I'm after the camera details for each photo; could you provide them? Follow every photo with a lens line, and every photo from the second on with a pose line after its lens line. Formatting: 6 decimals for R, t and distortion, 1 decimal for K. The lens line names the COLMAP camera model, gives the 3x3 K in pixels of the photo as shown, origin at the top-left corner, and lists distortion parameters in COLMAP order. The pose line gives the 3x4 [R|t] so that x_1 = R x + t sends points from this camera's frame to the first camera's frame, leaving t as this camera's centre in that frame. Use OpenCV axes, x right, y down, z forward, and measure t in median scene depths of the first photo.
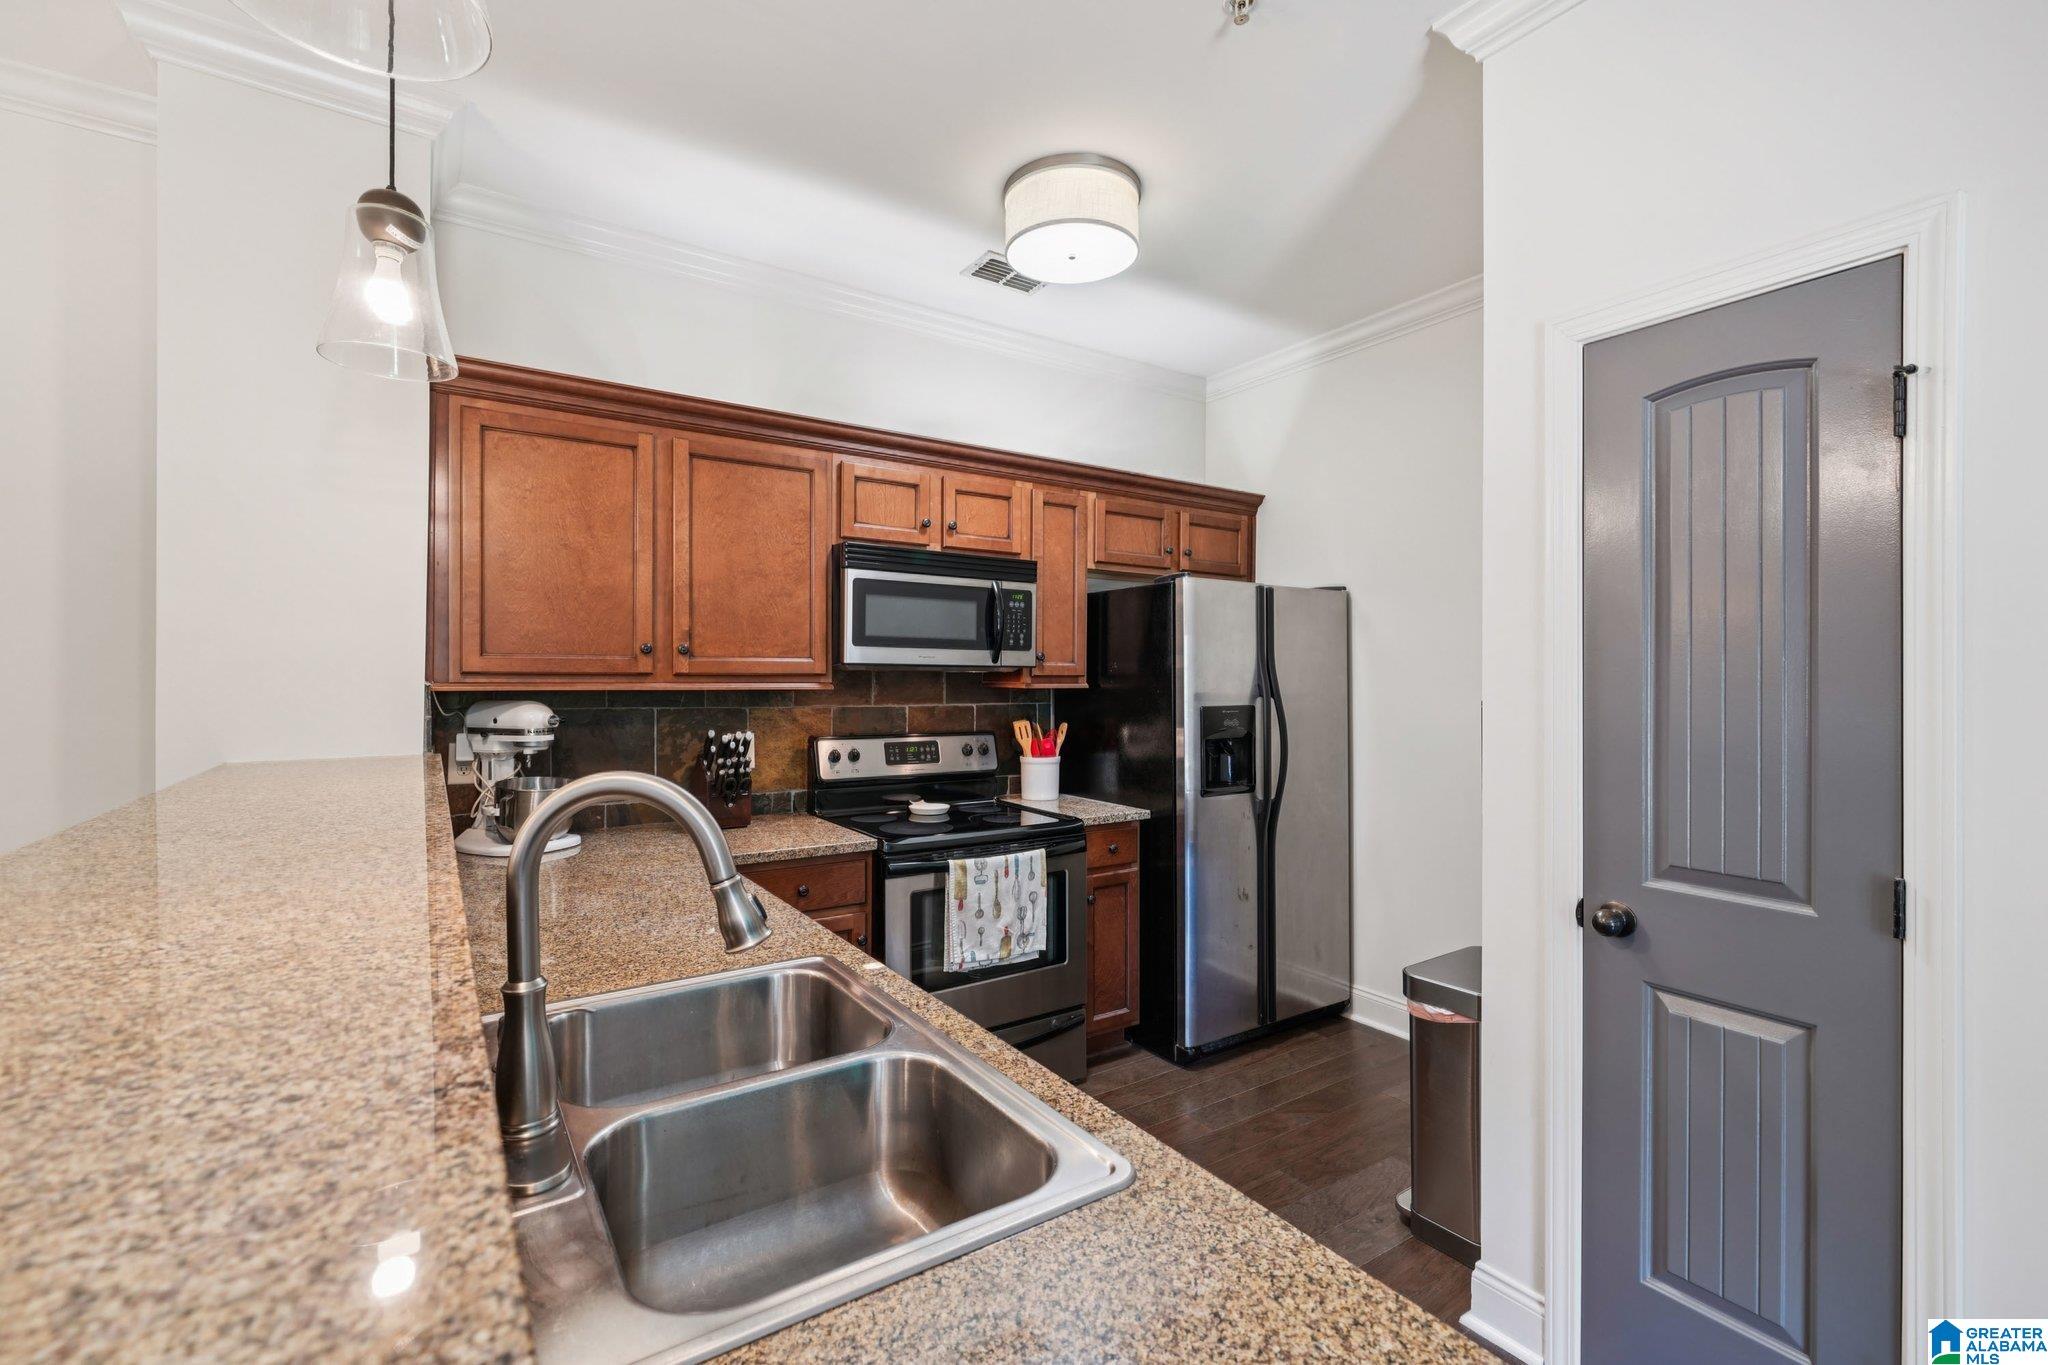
lens RADIAL K [[912.5, 0, 1047.2], [0, 912.5, 687.6], [0, 0, 1]] dist [-0.010341, -0.000078]
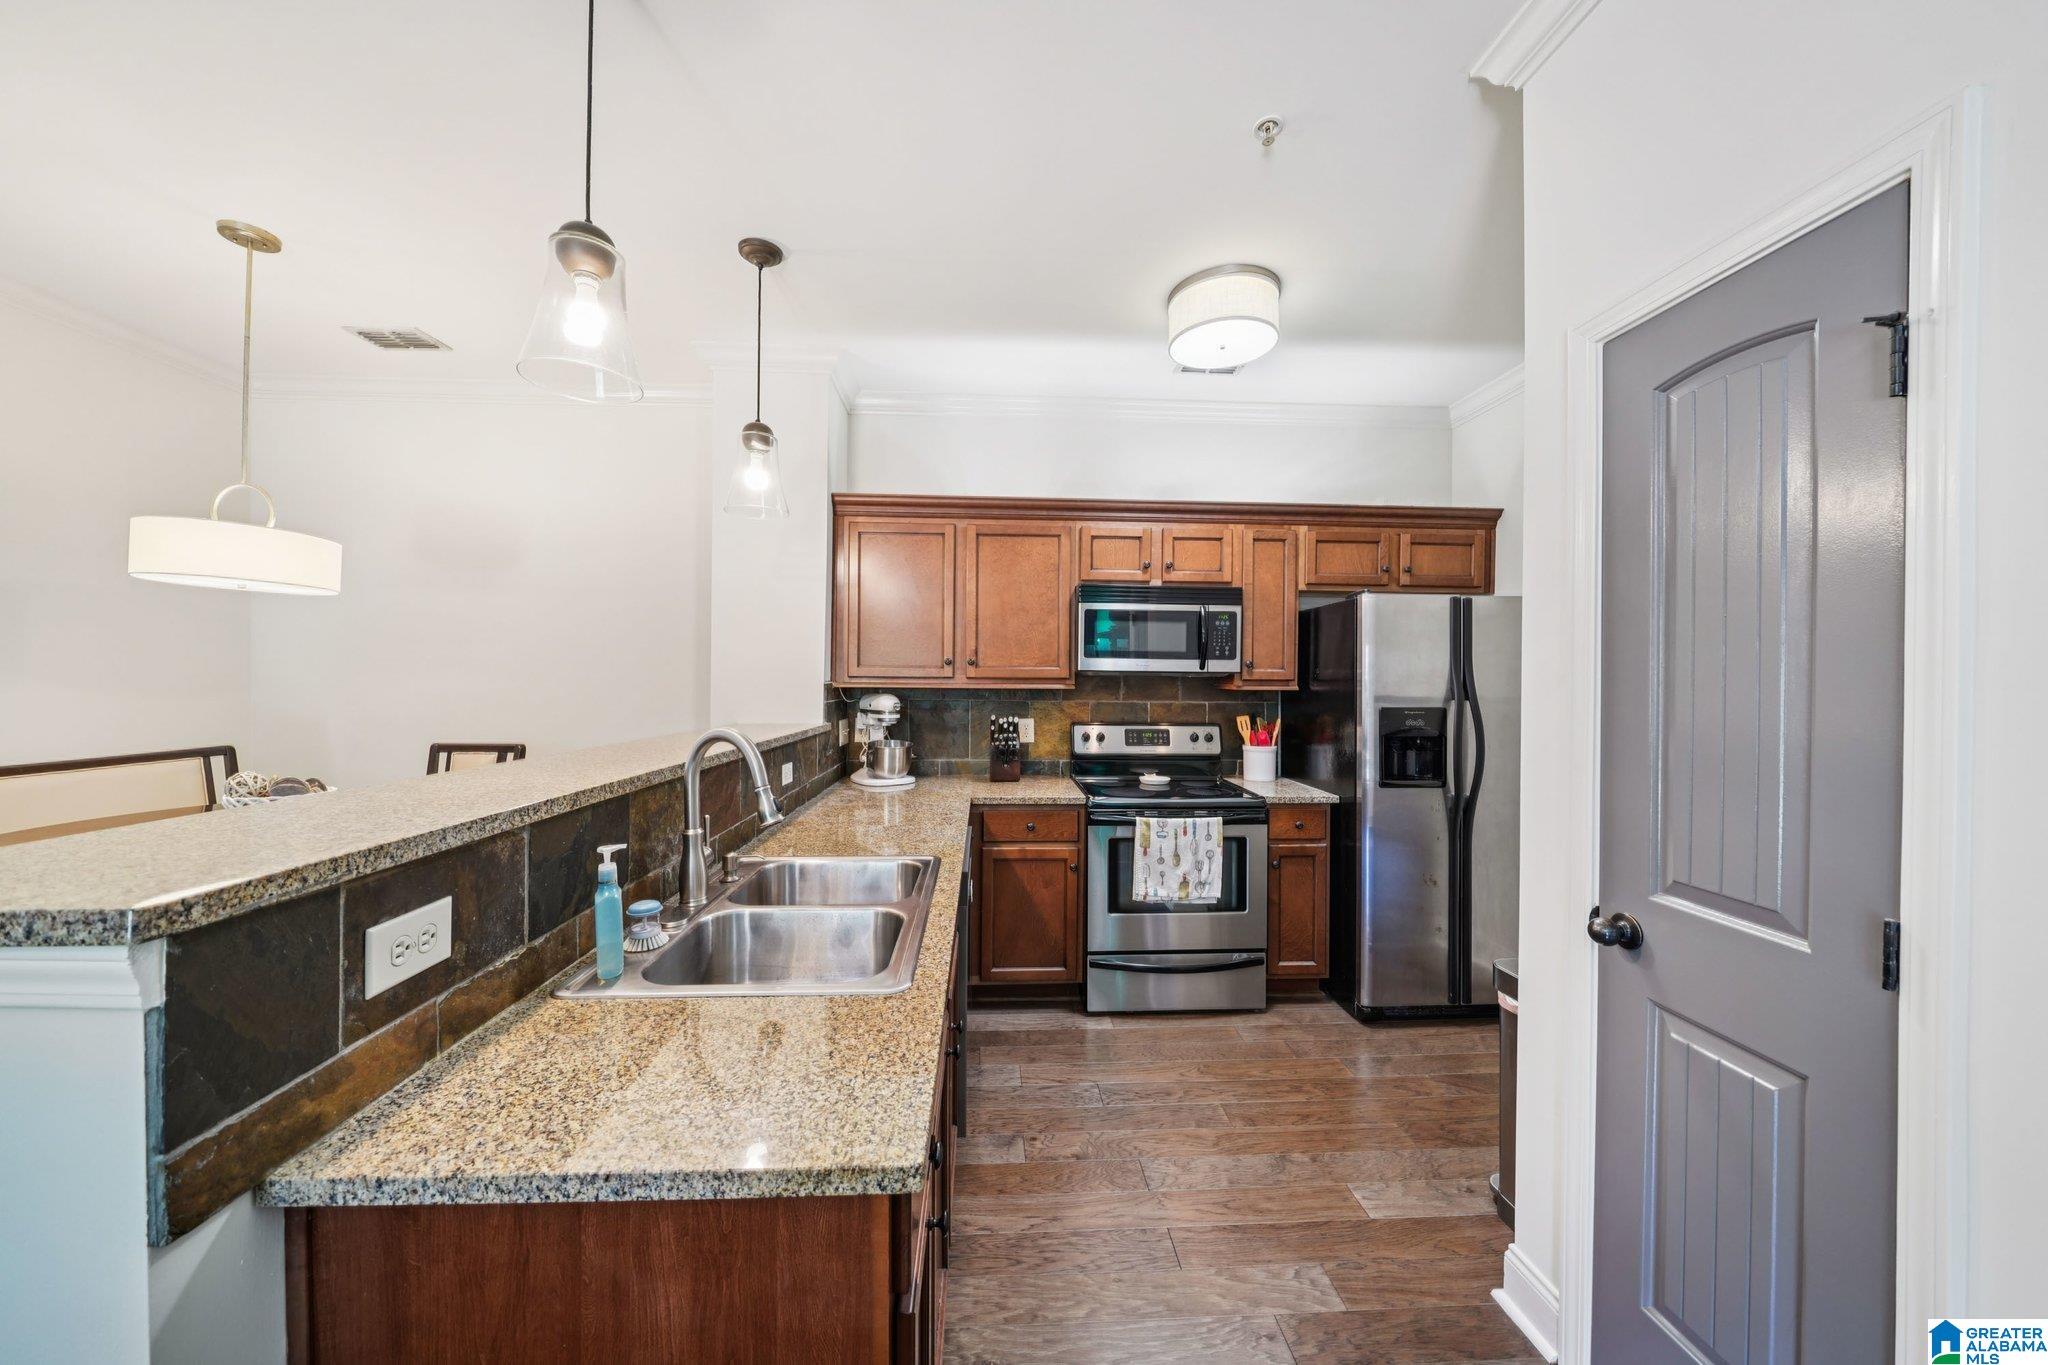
lens RADIAL K [[717.0, 0, 1012.1], [0, 717.0, 683.9], [0, 0, 1]] dist [-0.022648, -0.000161]
pose [[0.848395, 0.004961, -0.529340, 0.252849], [-0.009498, 0.999938, -0.005852, 0.001589], [0.529278, 0.009992, 0.848390, 0.009583]]
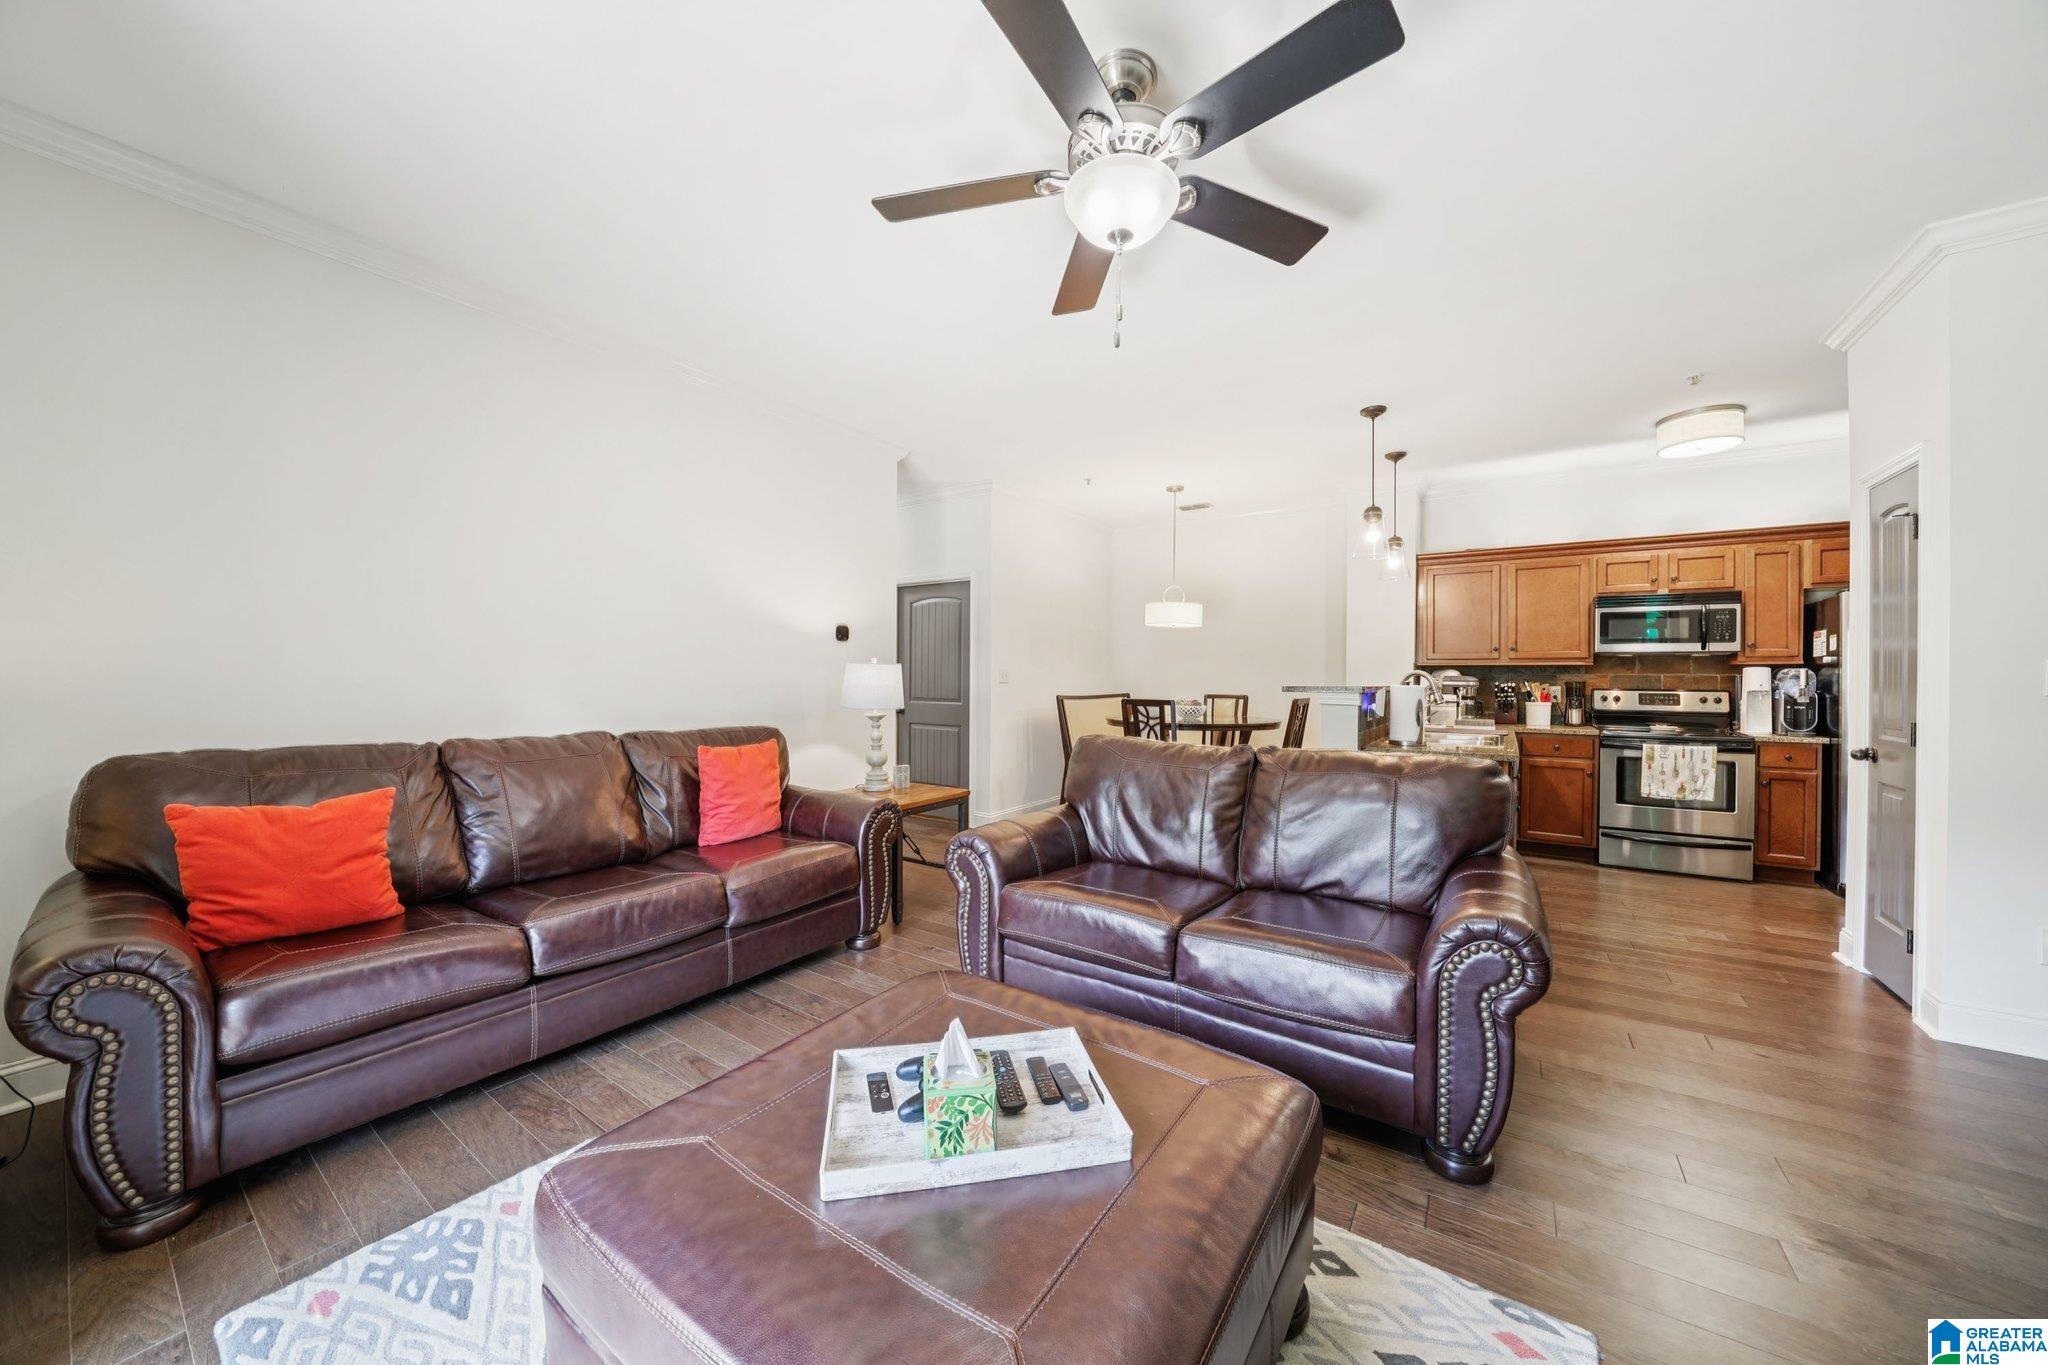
lens RADIAL K [[717.0, 0, 1012.1], [0, 717.0, 683.9], [0, 0, 1]] dist [-0.022648, -0.000161]
pose [[0.362496, 0.004592, -0.931974, 0.769104], [-0.012266, 0.999925, 0.000156, 0.059851], [0.931905, 0.011375, 0.362525, -0.823246]]
